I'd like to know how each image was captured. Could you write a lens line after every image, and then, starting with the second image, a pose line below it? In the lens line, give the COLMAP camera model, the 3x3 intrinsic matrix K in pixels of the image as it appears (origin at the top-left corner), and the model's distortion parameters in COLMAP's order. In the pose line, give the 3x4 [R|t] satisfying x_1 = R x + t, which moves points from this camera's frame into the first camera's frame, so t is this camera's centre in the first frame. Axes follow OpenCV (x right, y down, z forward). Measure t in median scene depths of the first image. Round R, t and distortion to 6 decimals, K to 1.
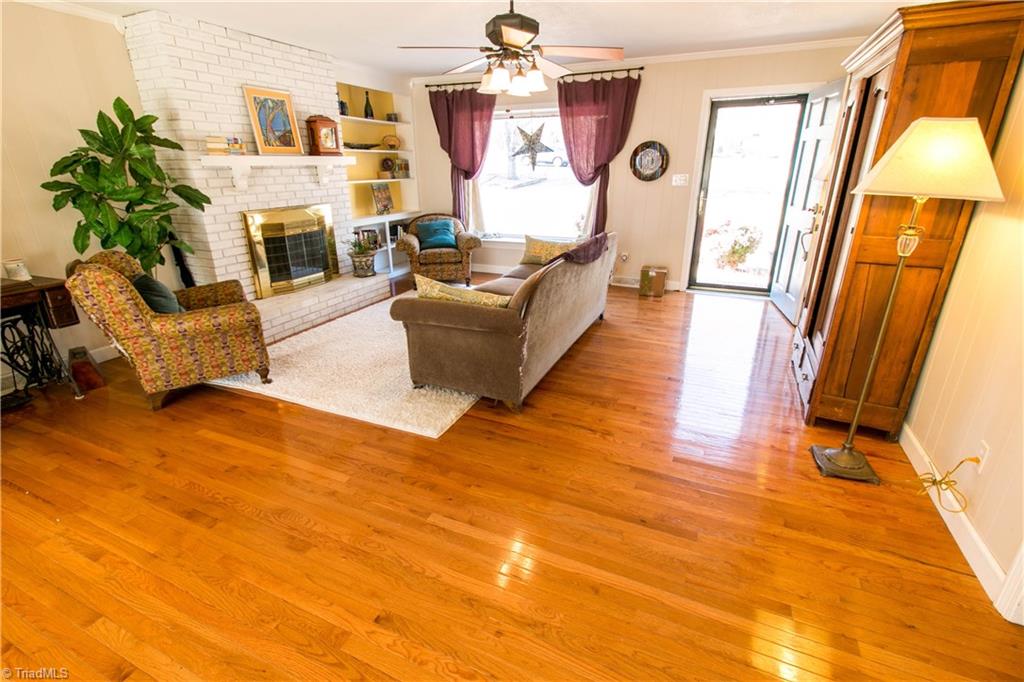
lens RADIAL K [[471.1, 0, 509.6], [0, 471.1, 334.7], [0, 0, 1]] dist [0.001508, 0.000328]
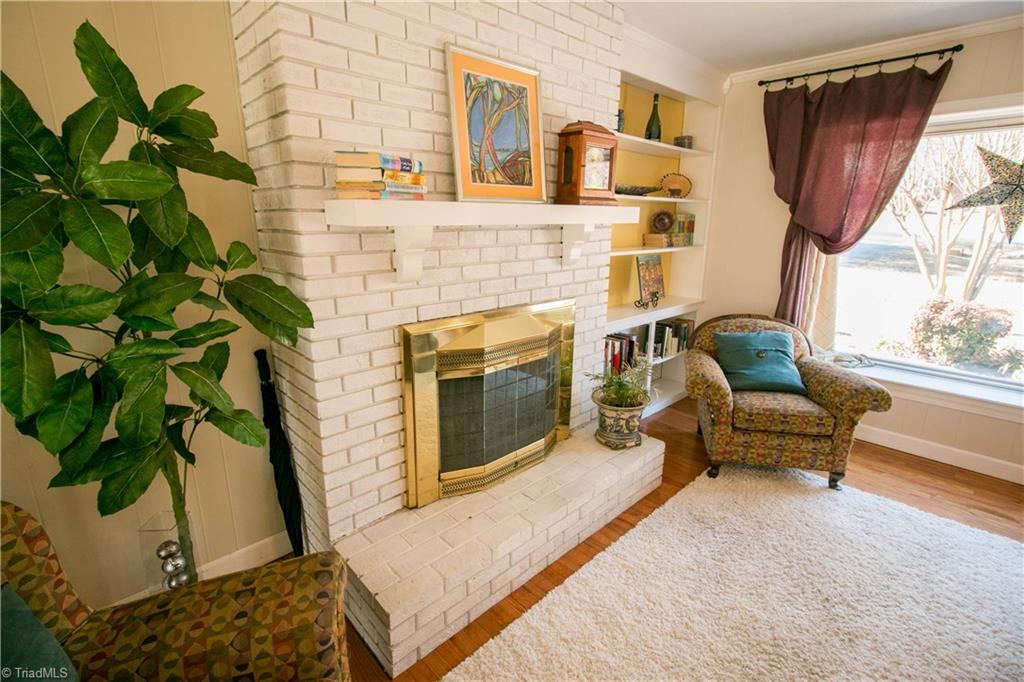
lens RADIAL K [[471.1, 0, 506.6], [0, 471.1, 336.9], [0, 0, 1]] dist [0.001508, 0.000328]
pose [[0.922546, 0.107965, -0.370476, -0.256043], [-0.144428, 0.986889, -0.072049, -0.189642], [0.357840, 0.119975, 0.926044, 0.512079]]
